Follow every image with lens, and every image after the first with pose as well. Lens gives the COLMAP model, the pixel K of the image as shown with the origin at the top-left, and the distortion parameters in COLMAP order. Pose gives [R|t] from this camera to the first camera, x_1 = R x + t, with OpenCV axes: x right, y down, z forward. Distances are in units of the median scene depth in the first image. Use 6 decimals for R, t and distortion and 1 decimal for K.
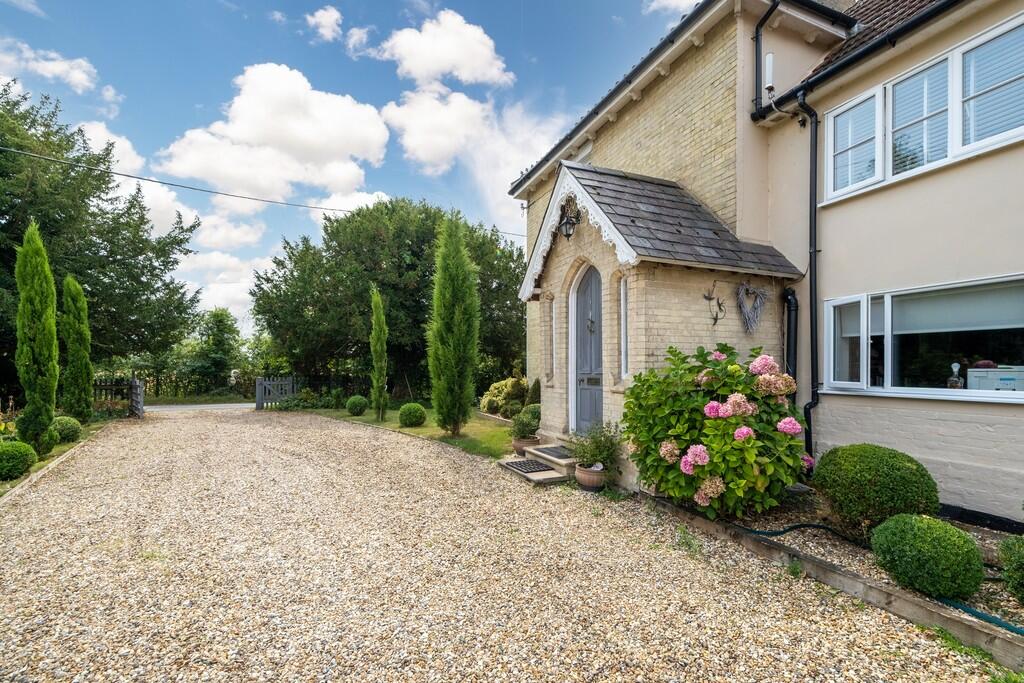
lens RADIAL K [[440.3, 0, 514.2], [0, 440.3, 356.4], [0, 0, 1]] dist [-0.000670, -0.000098]
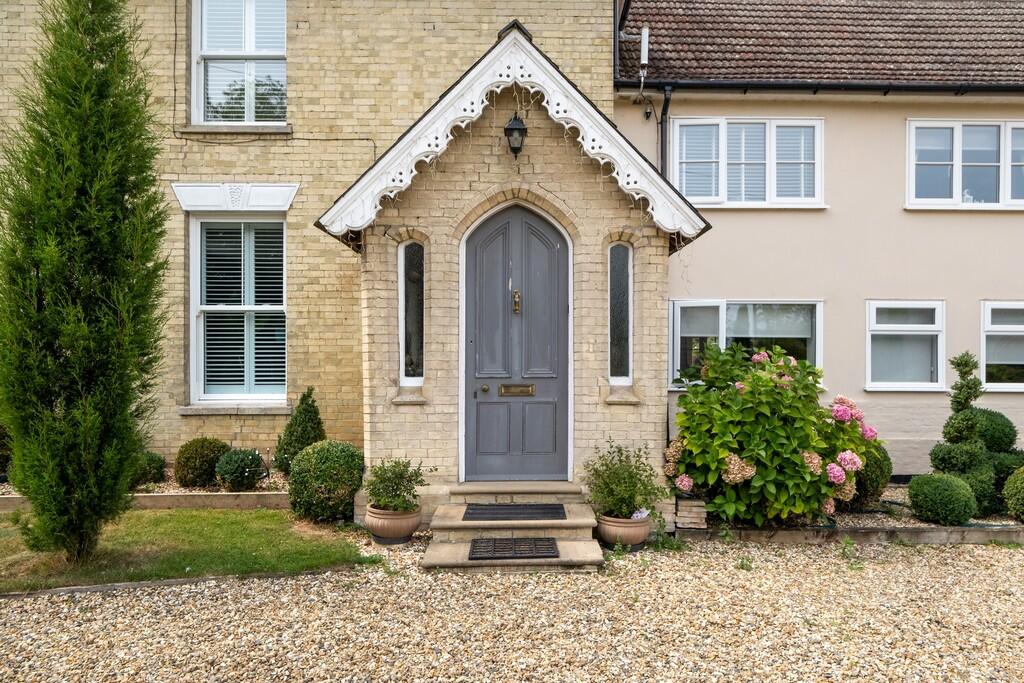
lens RADIAL K [[626.8, 0, 512.0], [0, 626.8, 341.5], [0, 0, 1]] dist [0.003572, 0.001132]
pose [[0.382558, 0.023077, 0.923643, -0.736122], [-0.025155, 0.999578, -0.014555, 0.000004], [-0.923589, -0.017666, 0.382977, 0.737788]]
